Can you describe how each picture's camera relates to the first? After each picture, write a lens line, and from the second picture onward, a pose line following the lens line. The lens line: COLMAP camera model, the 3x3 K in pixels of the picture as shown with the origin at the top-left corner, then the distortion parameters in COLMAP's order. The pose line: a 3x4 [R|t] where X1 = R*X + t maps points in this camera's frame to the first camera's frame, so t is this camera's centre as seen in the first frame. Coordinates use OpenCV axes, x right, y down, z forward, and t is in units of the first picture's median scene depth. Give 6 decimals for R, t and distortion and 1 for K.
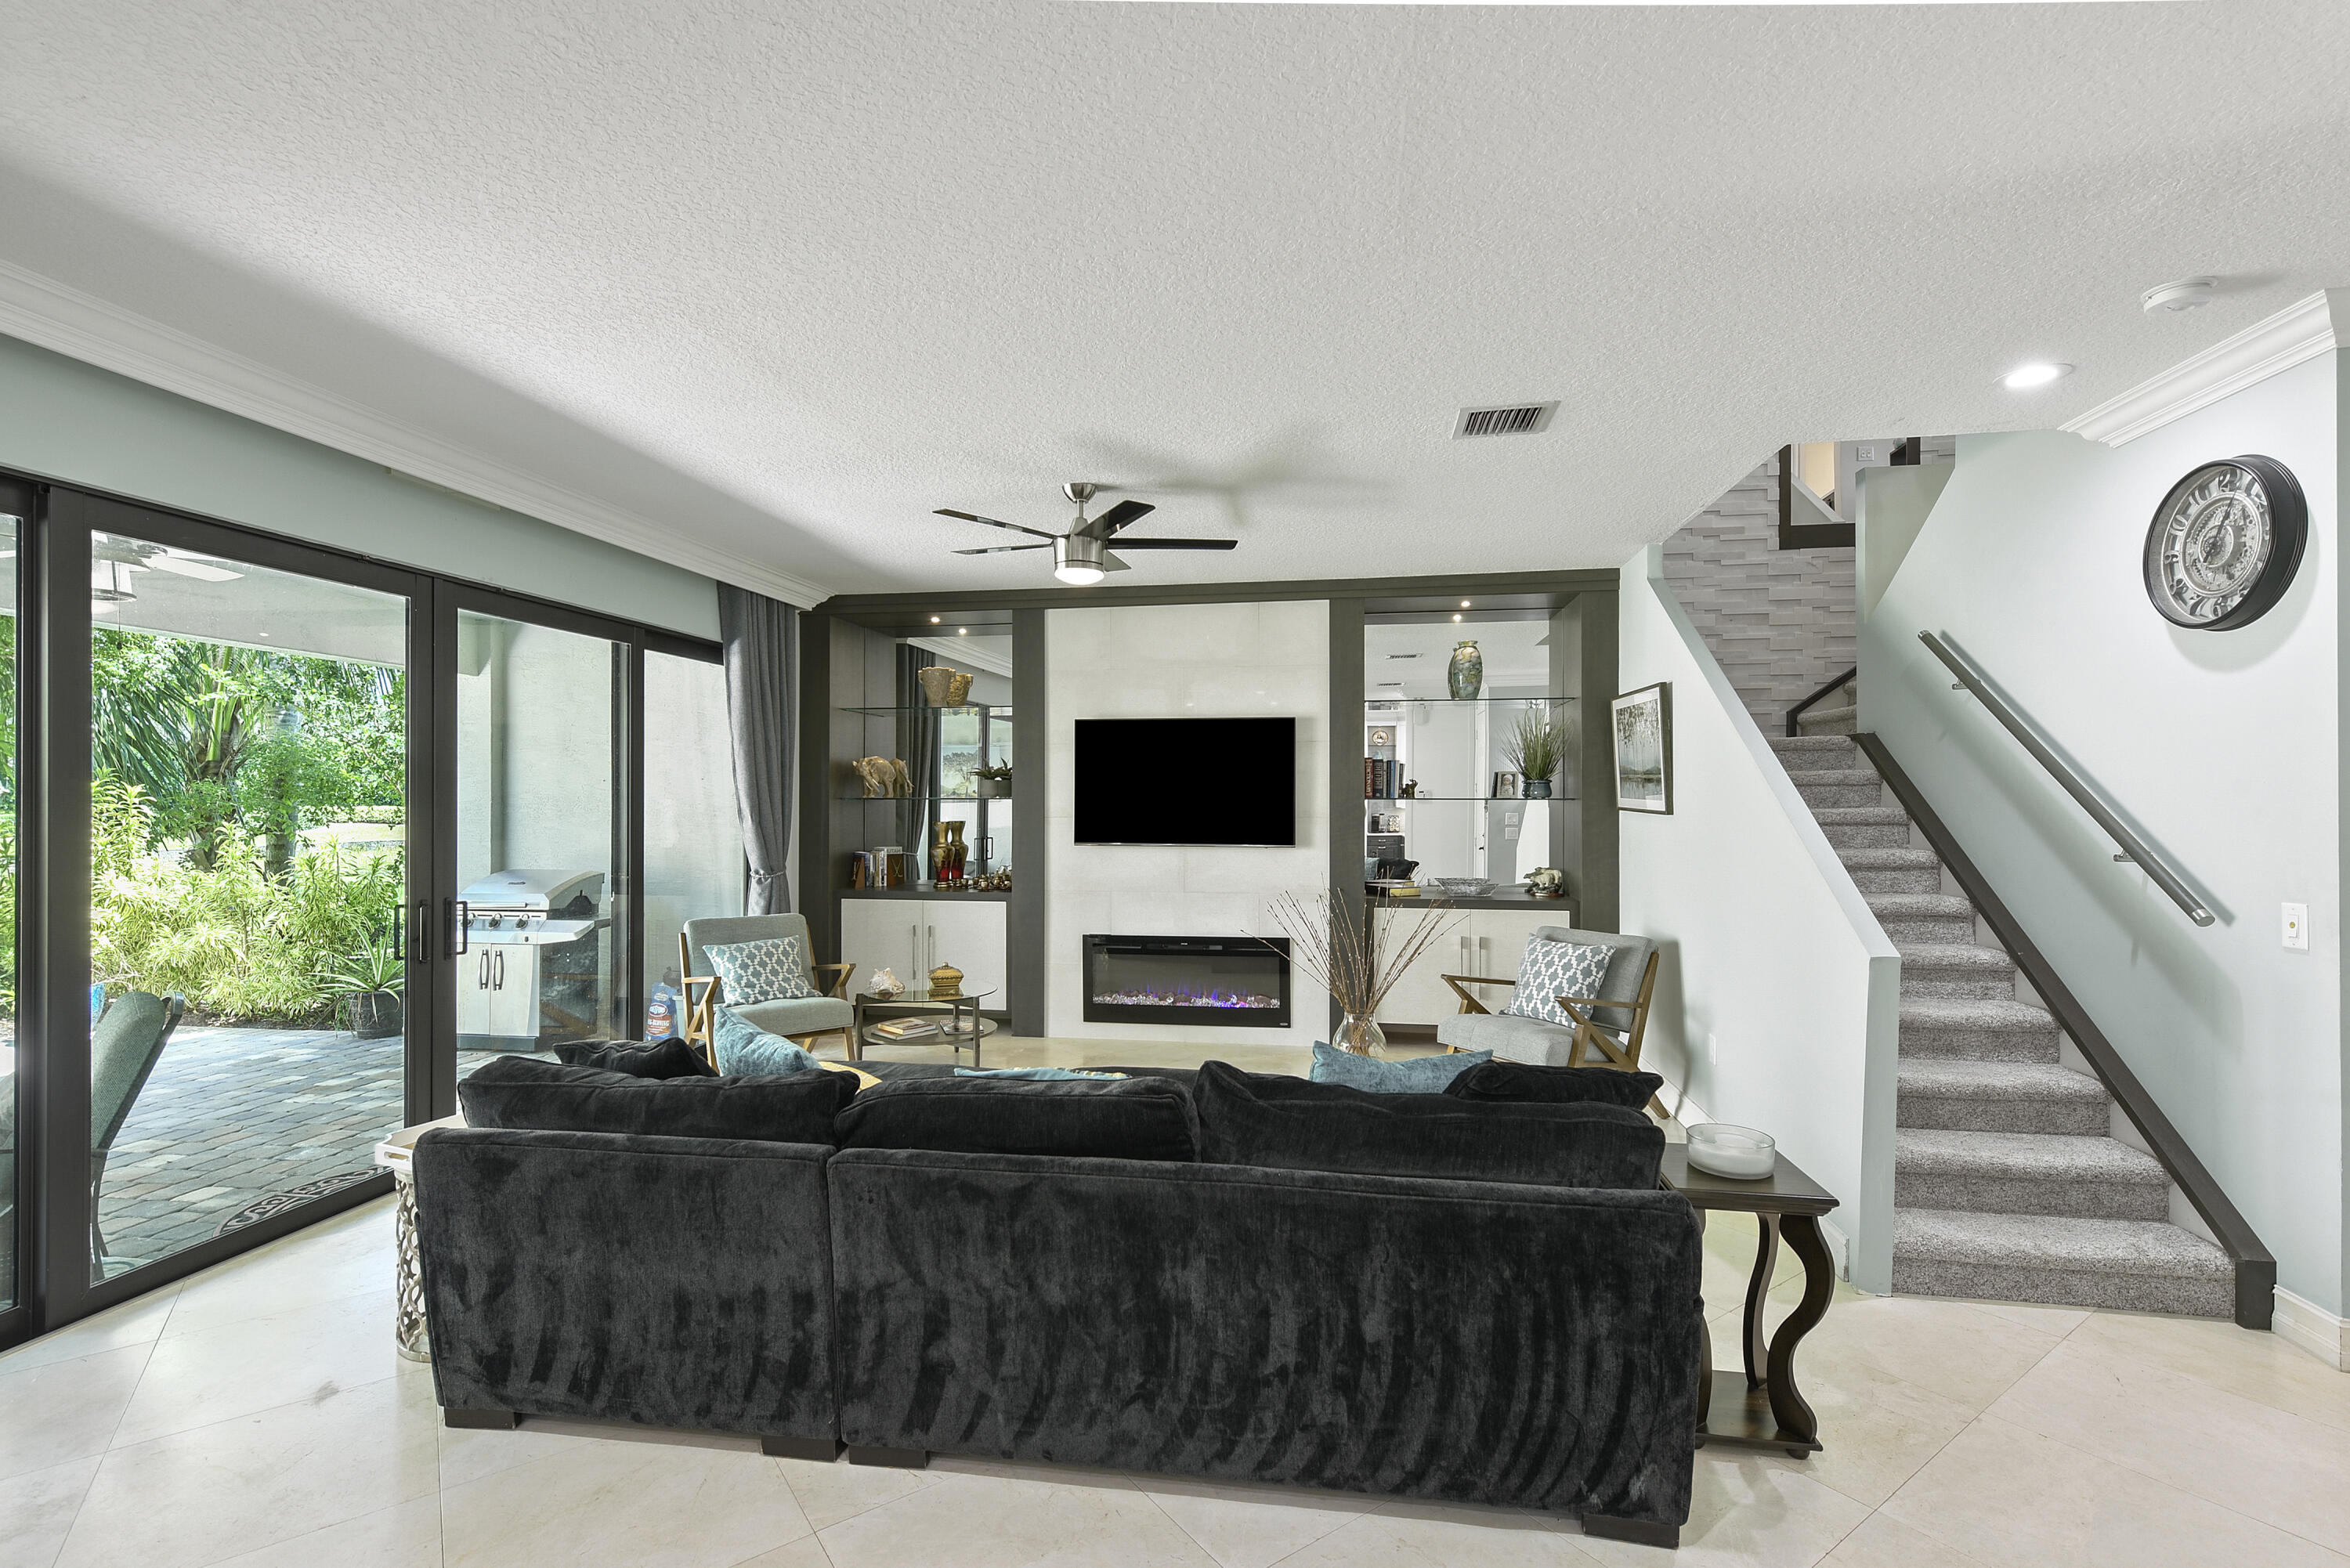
lens RADIAL K [[1075.1, 0, 1173.7], [0, 1075.1, 785.9], [0, 0, 1]] dist [0.010210, -0.002837]
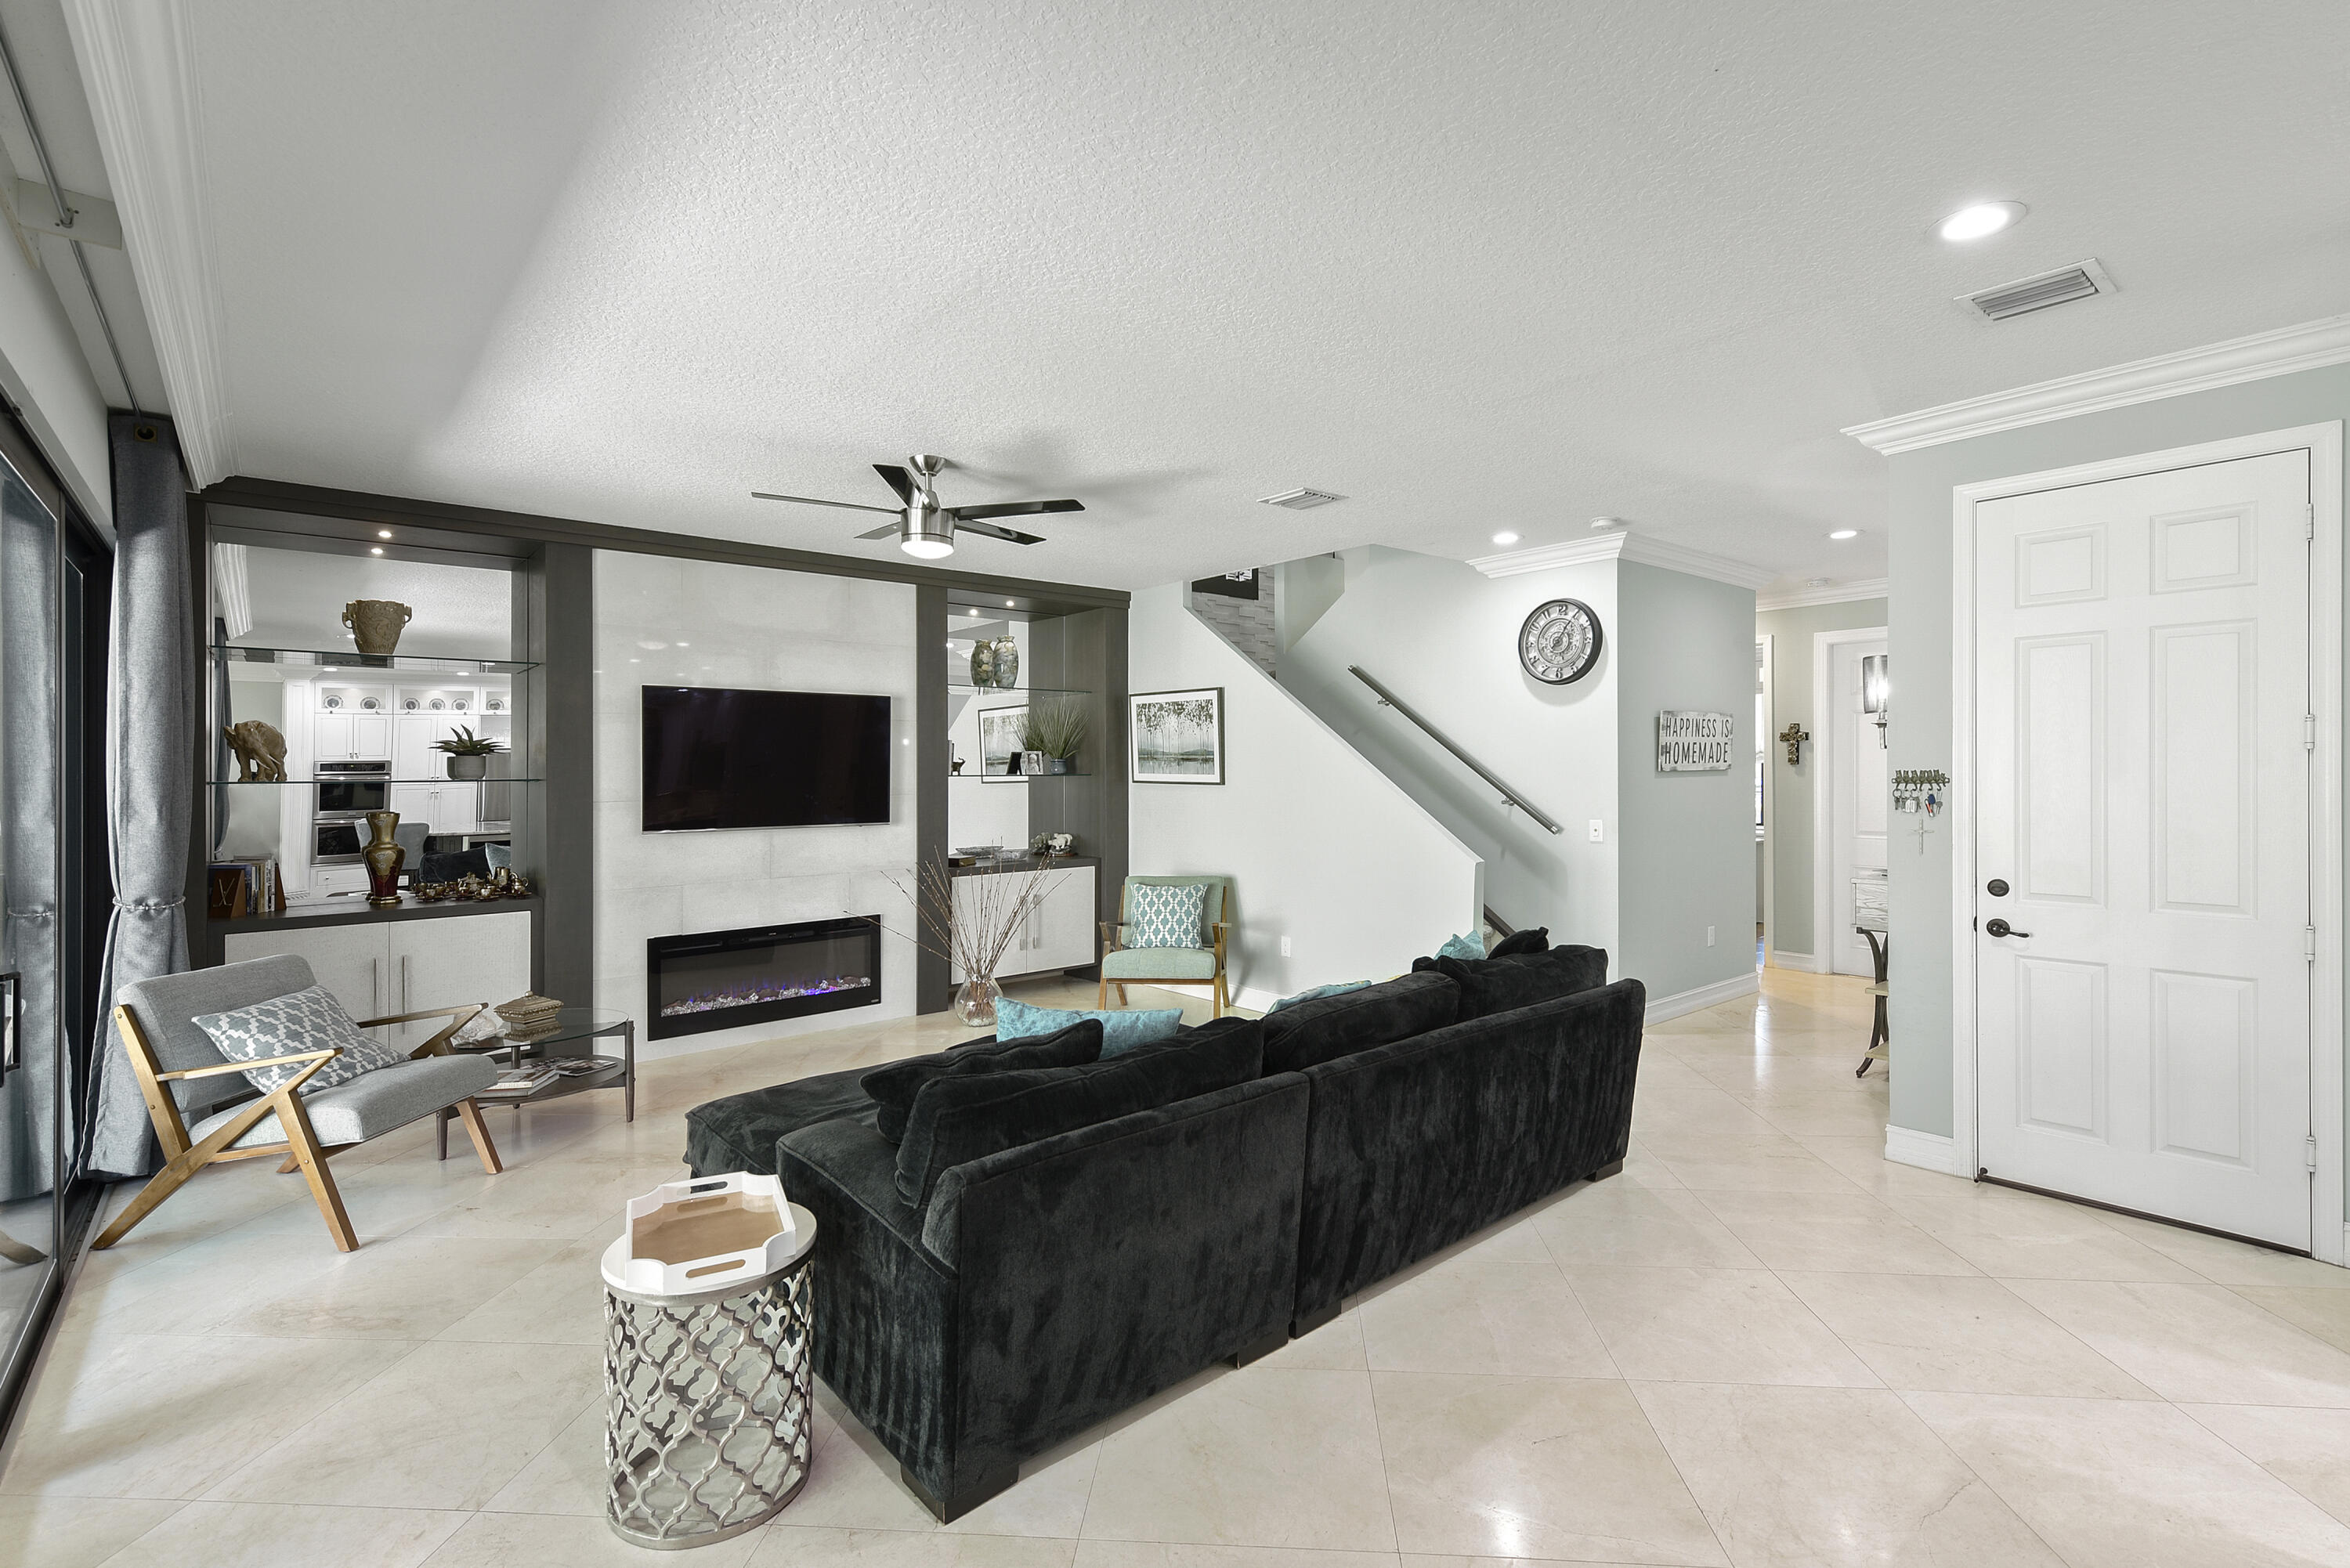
lens RADIAL K [[1075.1, 0, 1191.2], [0, 1075.1, 770.4], [0, 0, 1]] dist [0.010210, -0.002837]
pose [[0.639398, -0.003865, 0.768866, -0.693153], [0.000659, 0.999990, 0.004479, 0.002109], [-0.768876, -0.002357, 0.639394, 0.184982]]
